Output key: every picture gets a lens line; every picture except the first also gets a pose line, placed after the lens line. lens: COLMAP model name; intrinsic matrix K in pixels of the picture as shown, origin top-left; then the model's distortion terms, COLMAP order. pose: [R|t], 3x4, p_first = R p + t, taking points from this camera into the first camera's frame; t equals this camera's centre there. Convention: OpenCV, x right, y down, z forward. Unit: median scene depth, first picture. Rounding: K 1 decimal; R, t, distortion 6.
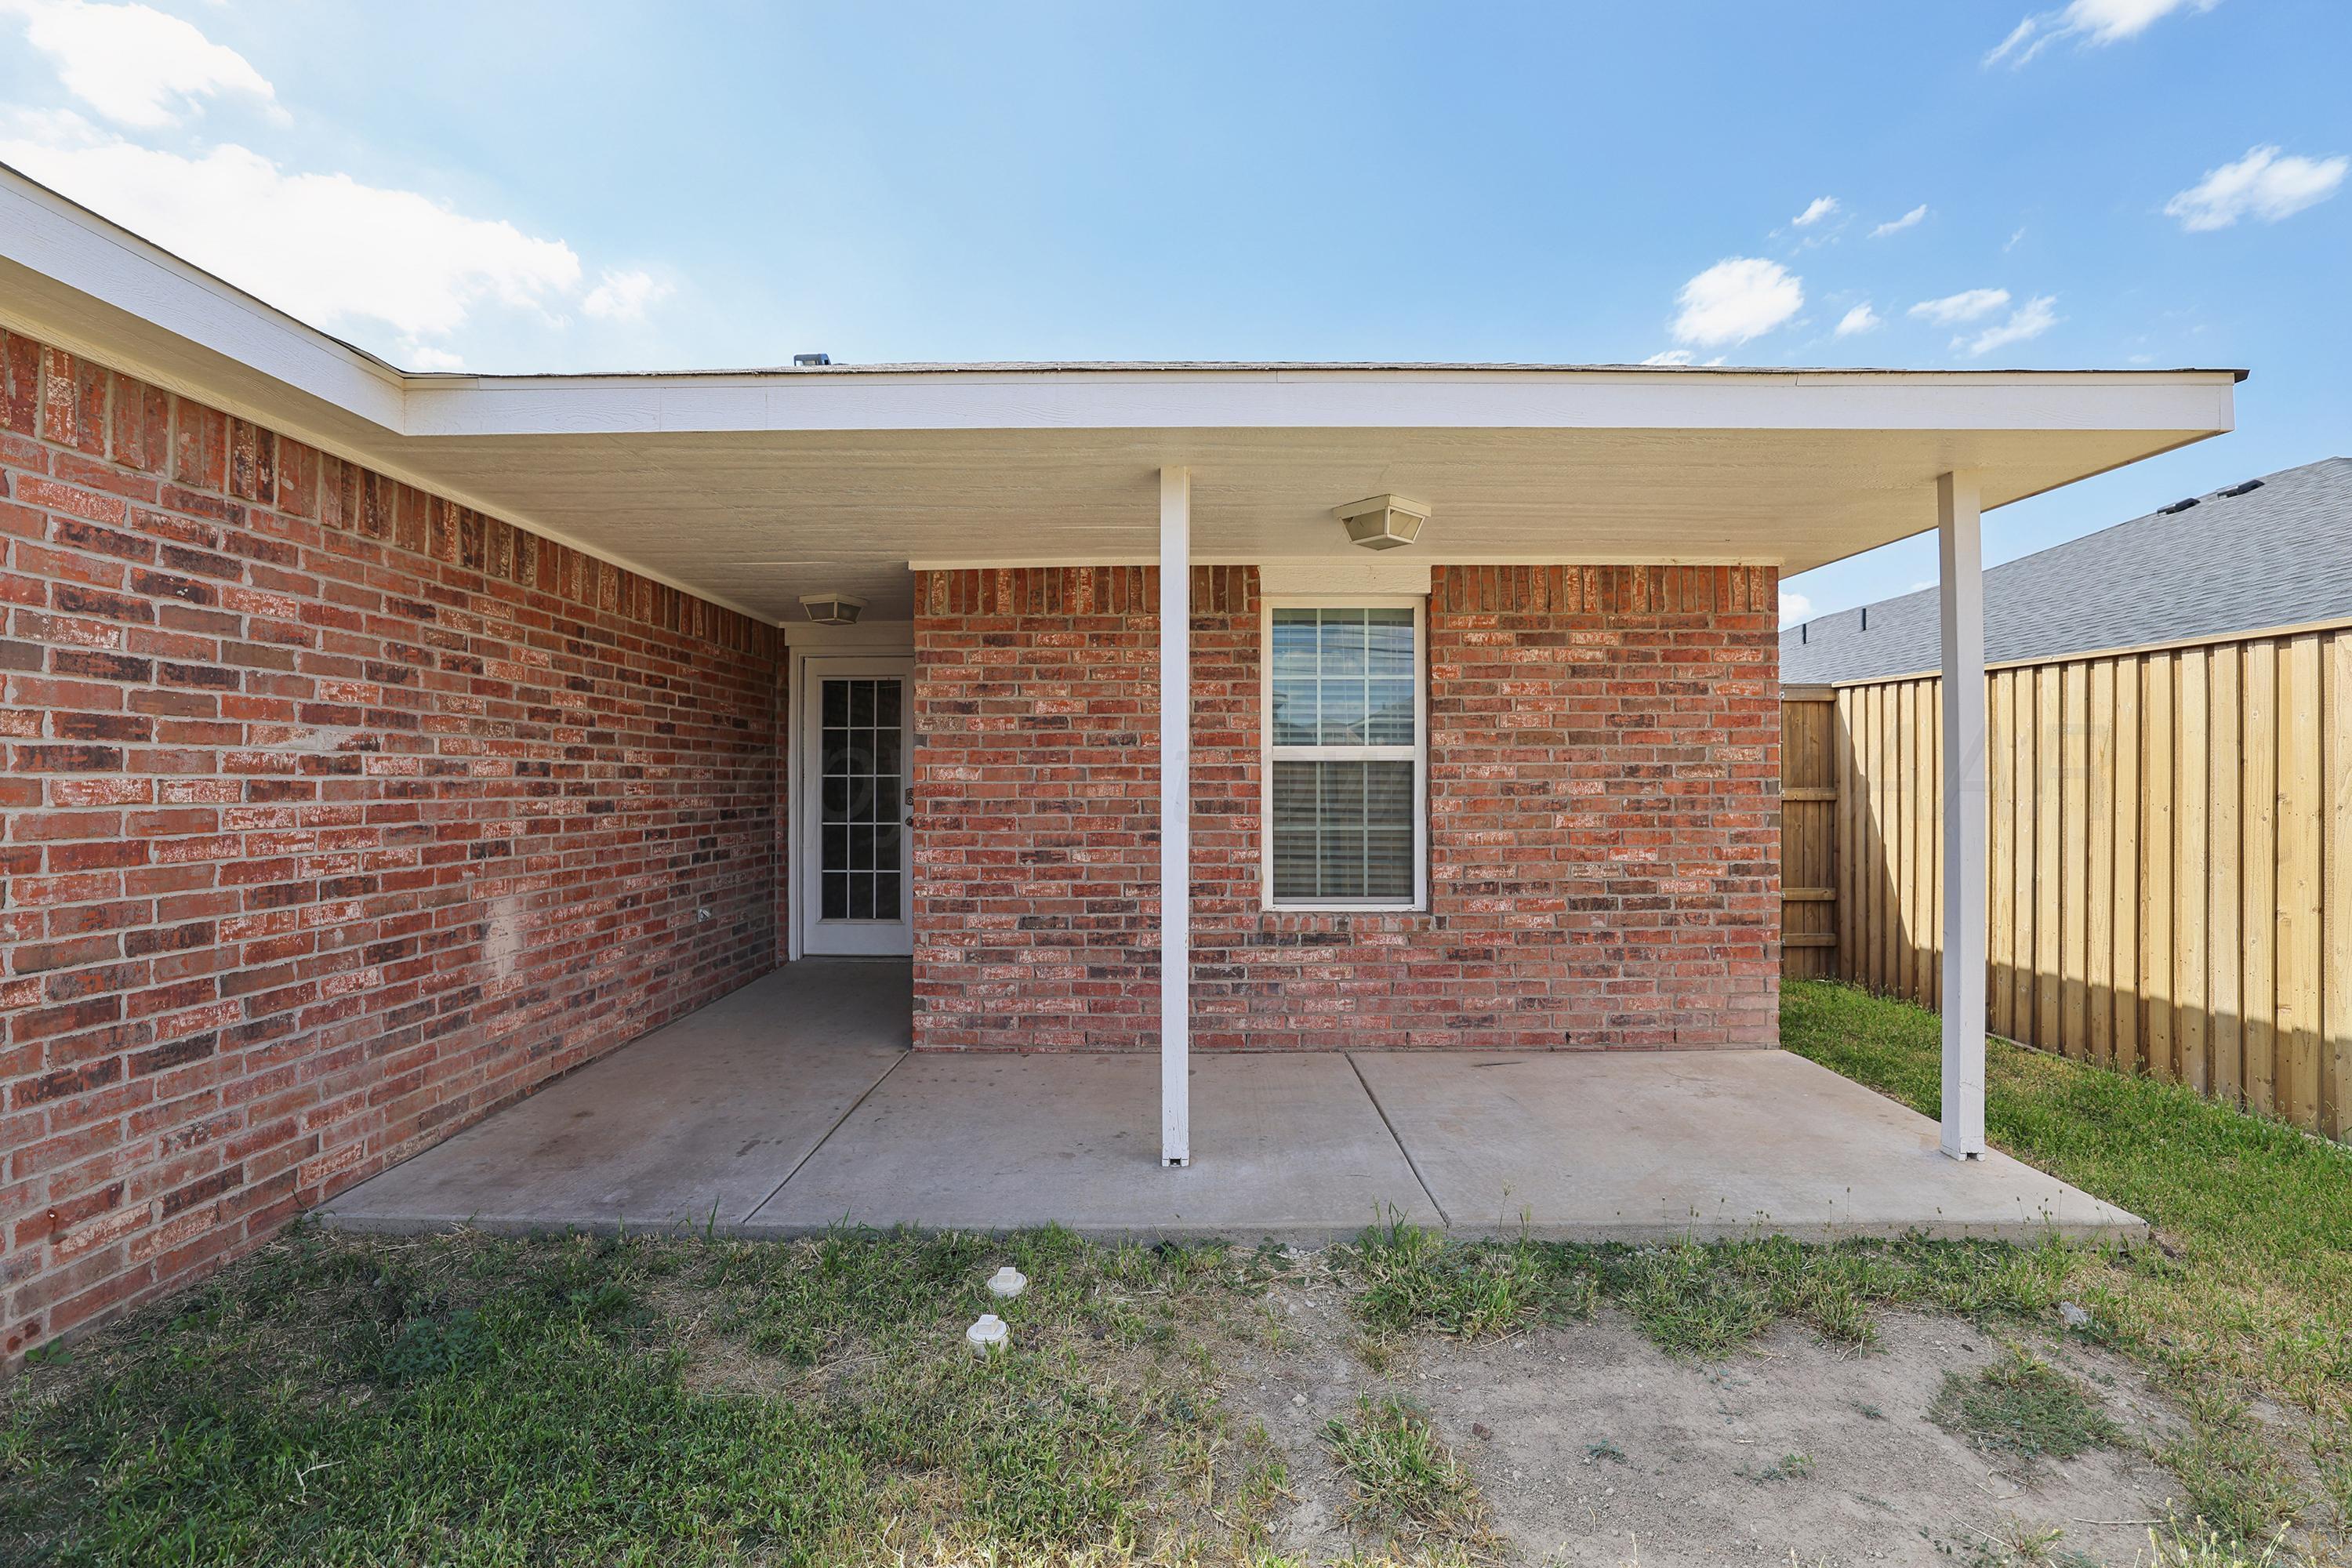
lens RADIAL K [[1052.2, 0, 1159.5], [0, 1052.2, 784.9], [0, 0, 1]] dist [-0.033645, 0.010904]
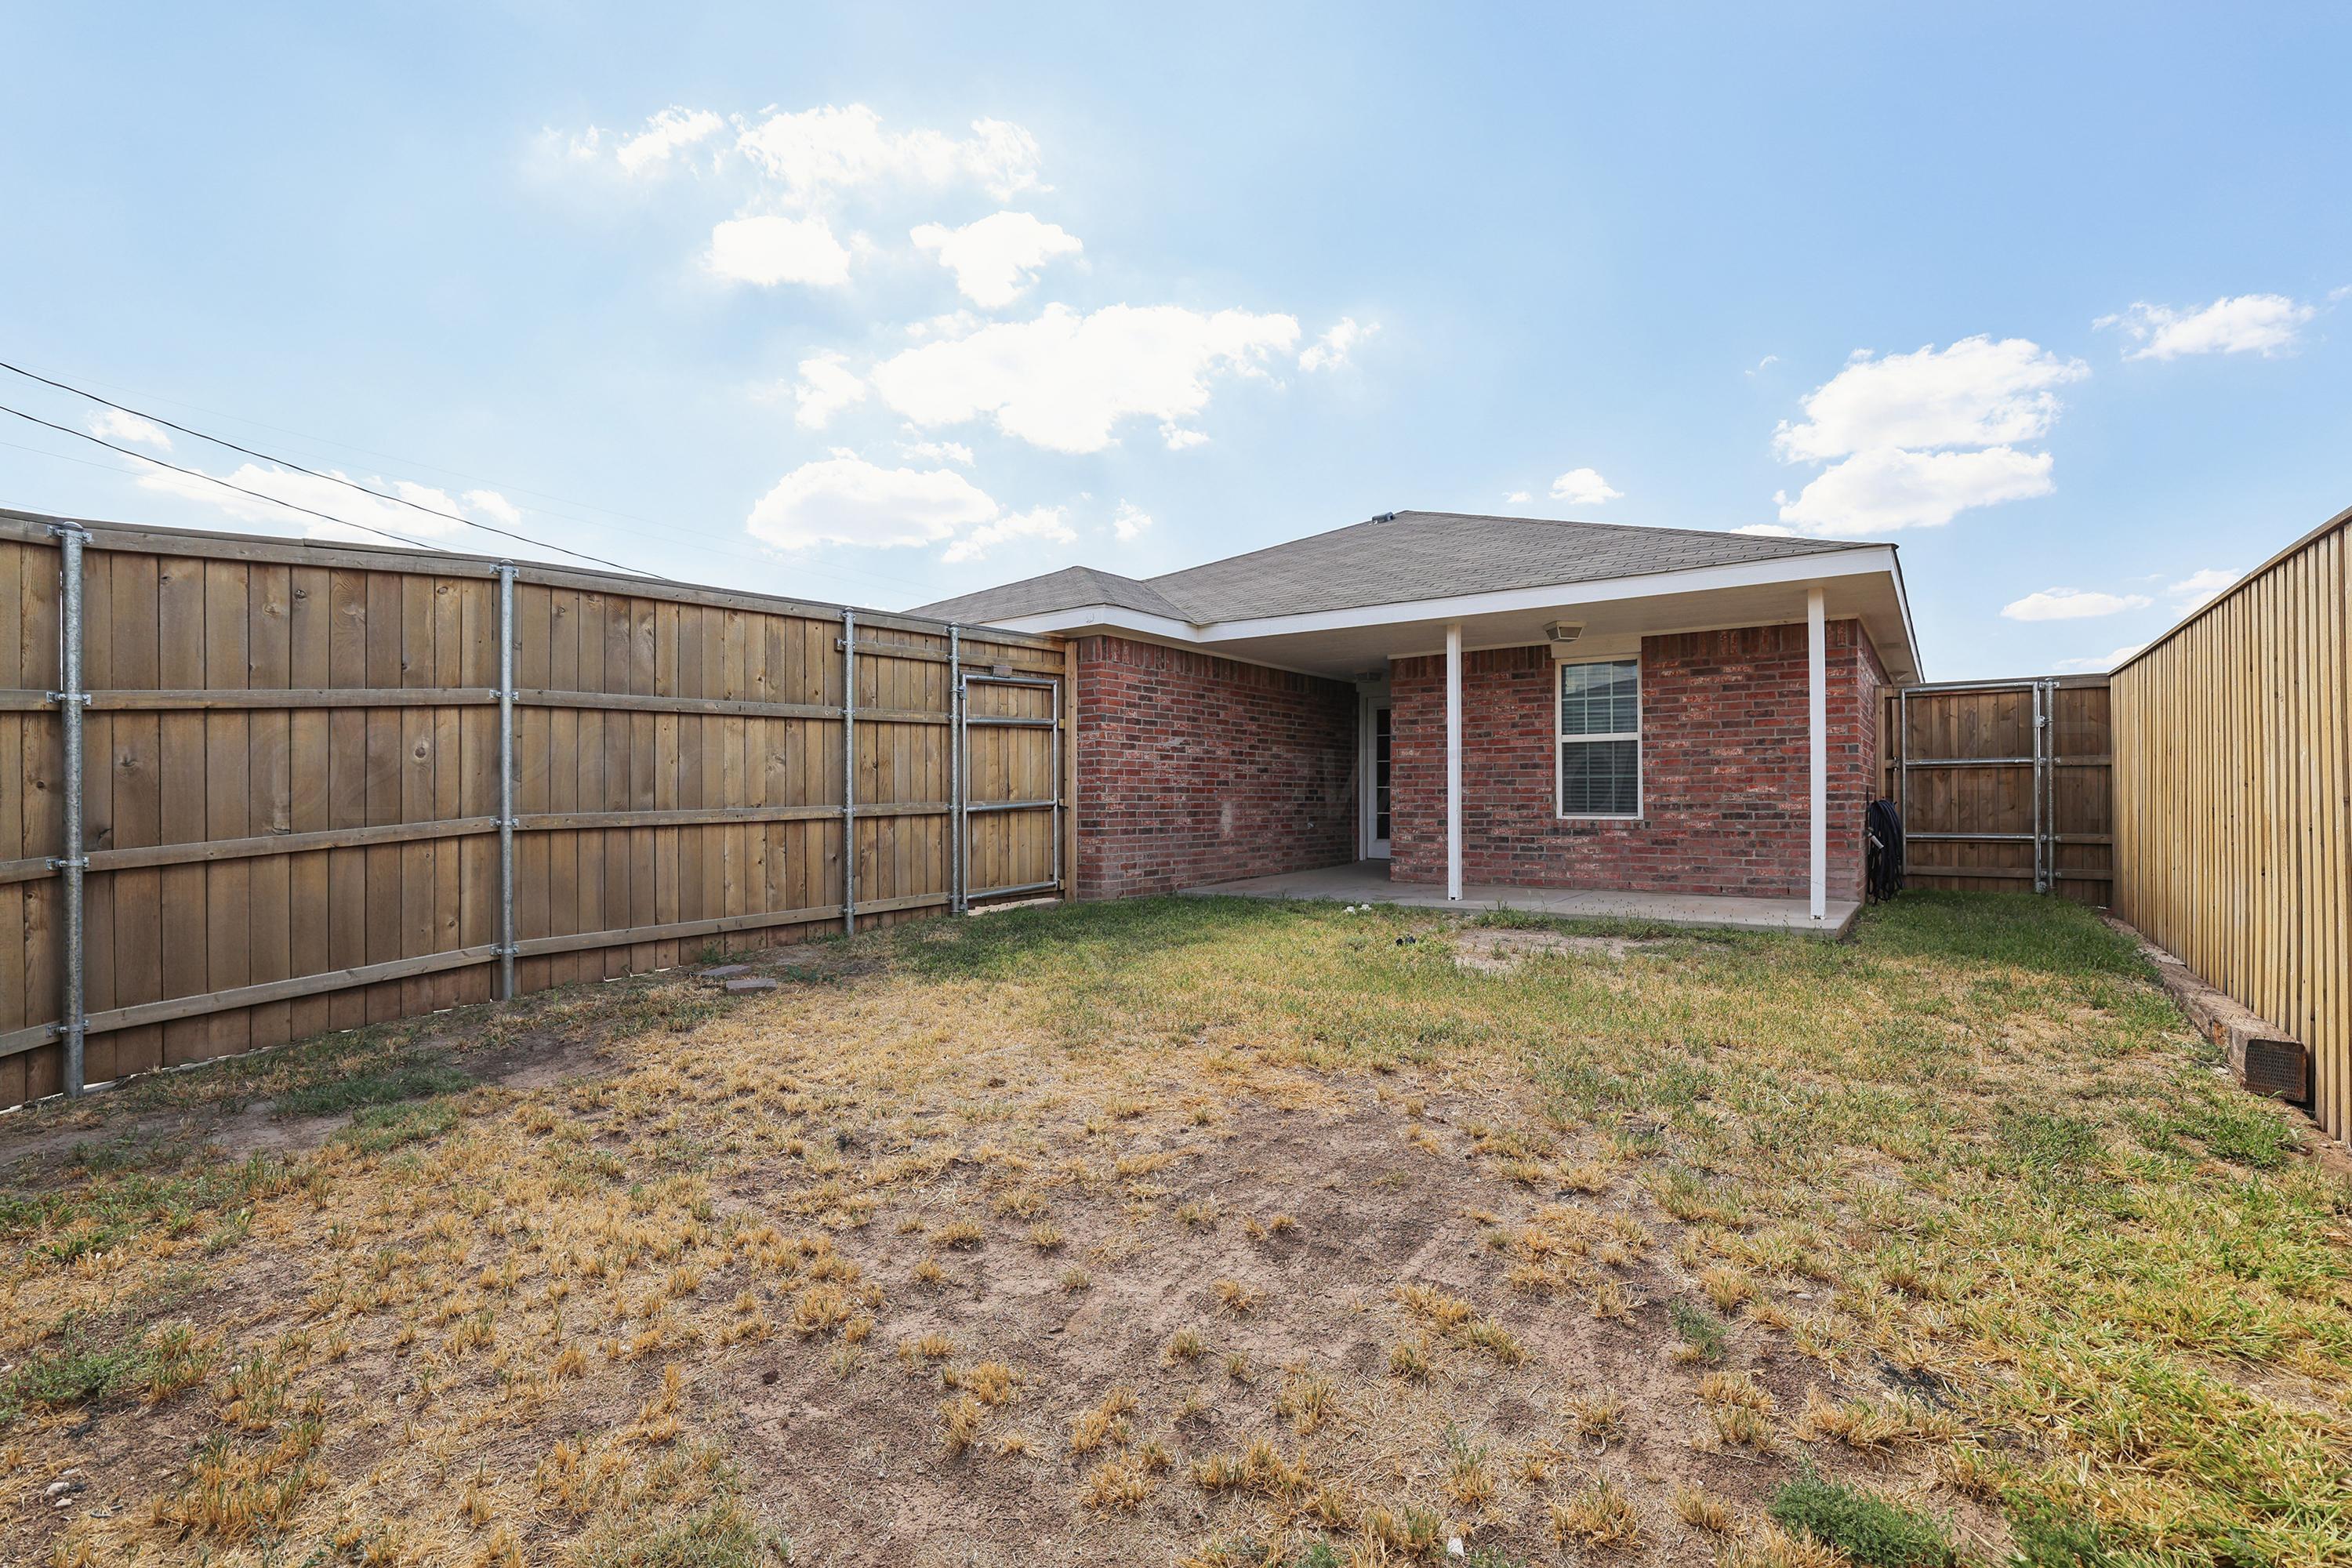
lens RADIAL K [[1128.3, 0, 1169.5], [0, 1128.3, 792.5], [0, 0, 1]] dist [-0.006465, -0.000537]
pose [[0.810325, -0.005715, -0.585953, 0.760929], [-0.001852, 0.999922, -0.012313, 0.099336], [0.585978, 0.011063, 0.810251, -1.152594]]
